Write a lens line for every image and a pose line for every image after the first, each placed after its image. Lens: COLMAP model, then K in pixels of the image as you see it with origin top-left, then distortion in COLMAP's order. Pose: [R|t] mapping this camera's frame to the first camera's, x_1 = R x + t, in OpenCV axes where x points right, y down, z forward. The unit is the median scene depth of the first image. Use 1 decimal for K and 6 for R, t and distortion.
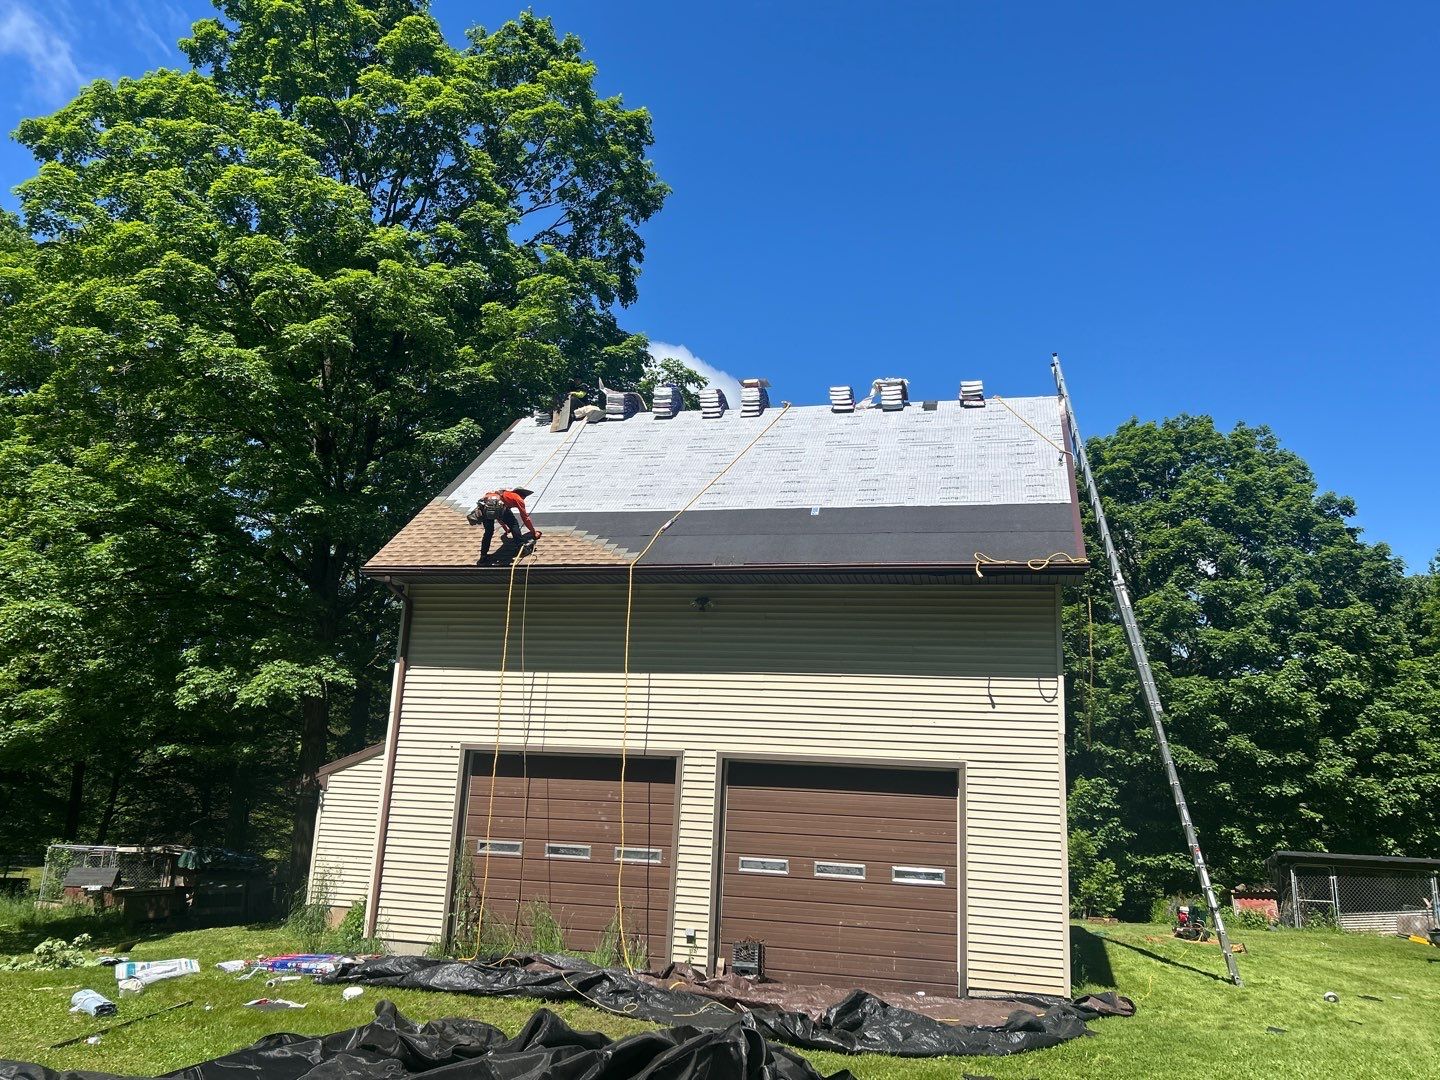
lens RADIAL K [[1151.7, 0, 722.9], [0, 1151.7, 533.5], [0, 0, 1]] dist [0.039821, -0.079284]
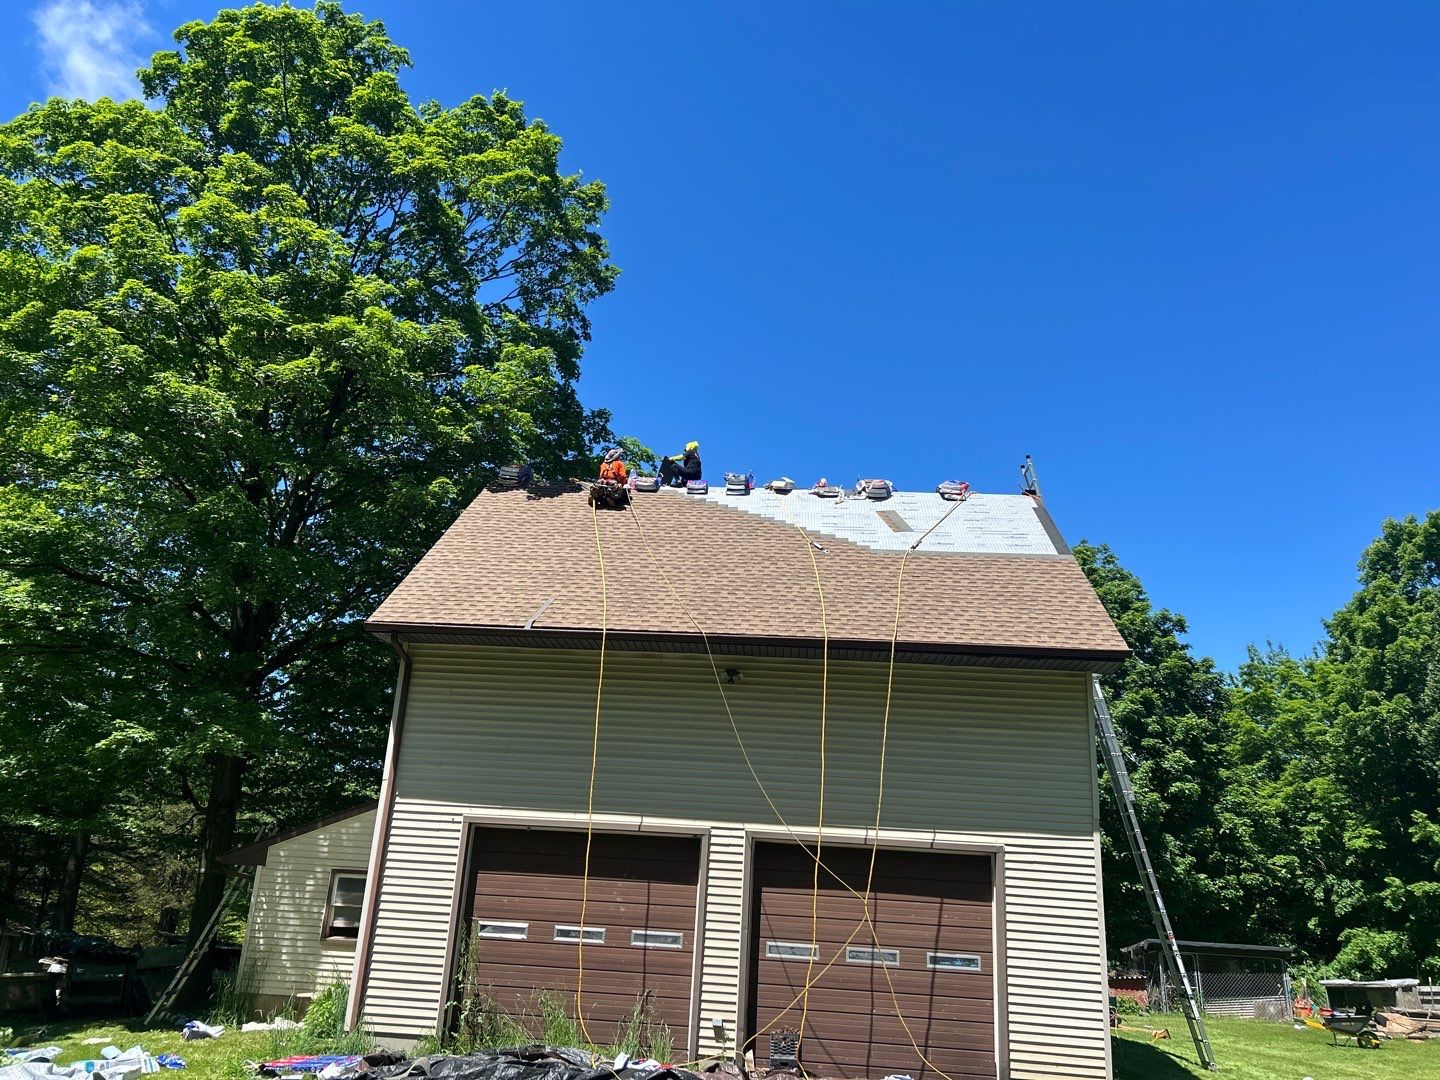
lens RADIAL K [[1113.8, 0, 720.0], [0, 1113.8, 540.0], [0, 0, 1]] dist [0.031113, -0.053657]
pose [[0.985703, 0.062236, 0.156575, -0.148198], [-0.049559, 0.995266, -0.083608, 0.020767], [-0.161037, 0.074653, 0.984121, 0.050697]]
